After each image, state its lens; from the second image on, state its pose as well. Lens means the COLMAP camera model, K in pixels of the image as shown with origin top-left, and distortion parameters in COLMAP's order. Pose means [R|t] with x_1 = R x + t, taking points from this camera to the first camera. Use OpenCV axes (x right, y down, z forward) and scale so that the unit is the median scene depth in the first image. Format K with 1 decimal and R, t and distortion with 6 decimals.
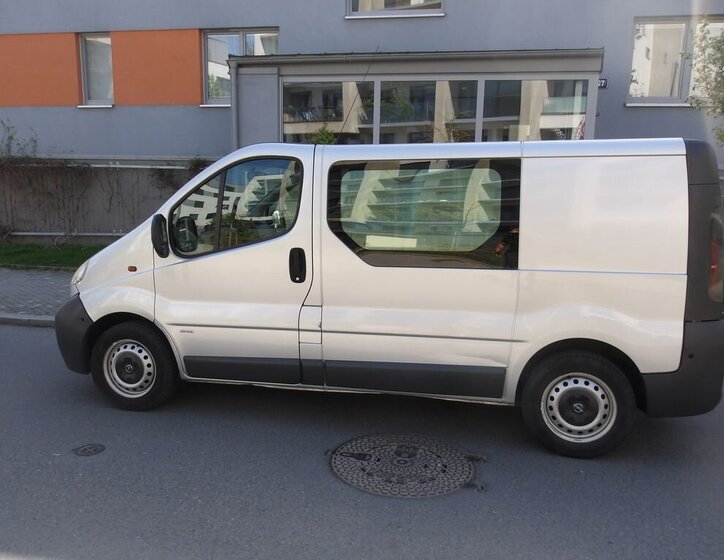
lens RADIAL K [[625.0, 0, 359.2], [0, 625.0, 282.2], [0, 0, 1]] dist [0.004064, -0.024116]
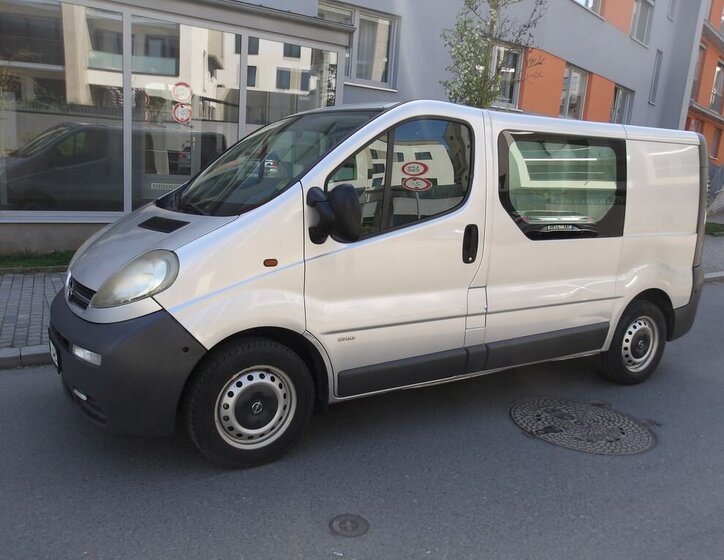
lens RADIAL K [[625.0, 0, 361.4], [0, 625.0, 282.8], [0, 0, 1]] dist [0.004064, -0.024116]
pose [[0.705574, -0.102122, 0.701239, -0.829758], [0.059987, 0.994617, 0.084490, -0.055505], [-0.706092, -0.017549, 0.707902, 0.469966]]
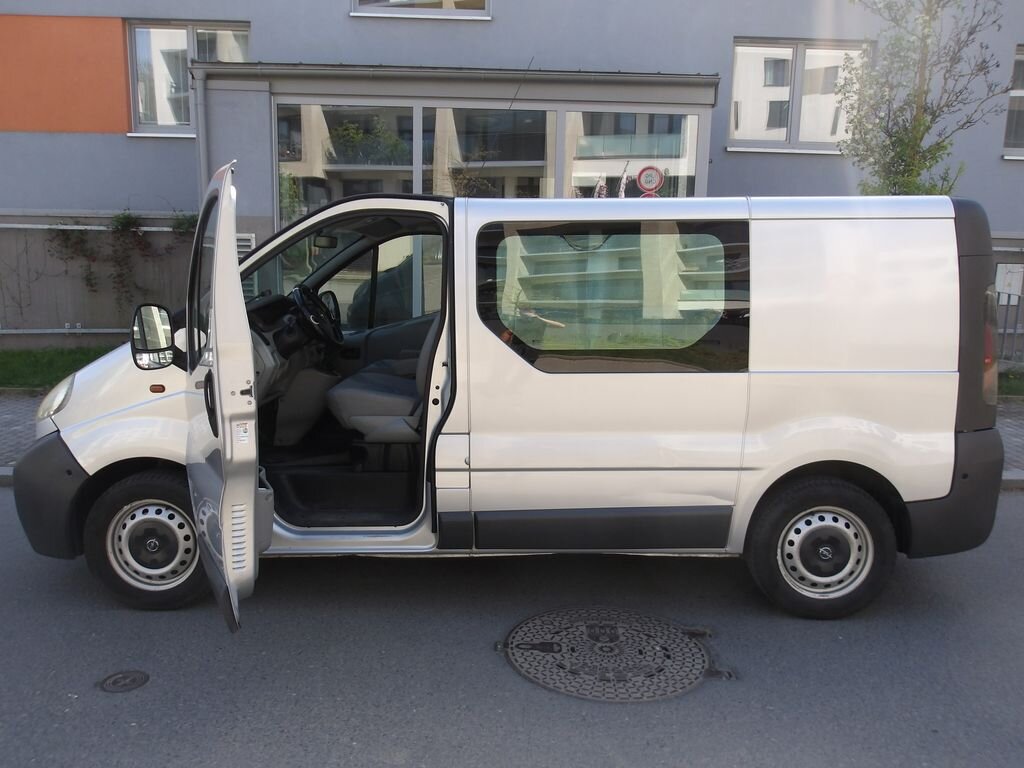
lens RADIAL K [[868.6, 0, 511.6], [0, 868.6, 379.7], [0, 0, 1]] dist [0.000810, -0.007223]
pose [[0.974076, -0.033745, 0.223691, -0.223244], [0.035601, 0.999357, -0.004267, -0.014786], [-0.223403, 0.012120, 0.974651, 0.058359]]
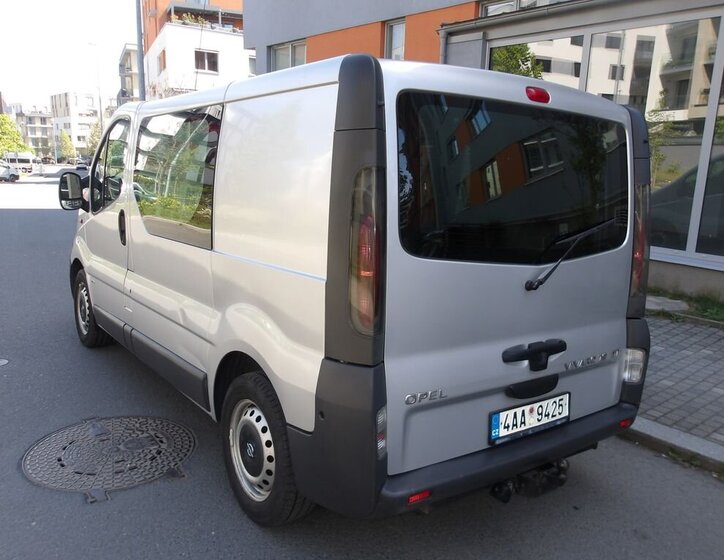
lens RADIAL K [[625.0, 0, 365.3], [0, 625.0, 285.2], [0, 0, 1]] dist [0.004064, -0.024116]
pose [[0.774898, 0.133704, -0.617784, 0.797059], [-0.120647, 0.990689, 0.063080, -0.043467], [0.620466, 0.025653, 0.783814, 0.468227]]
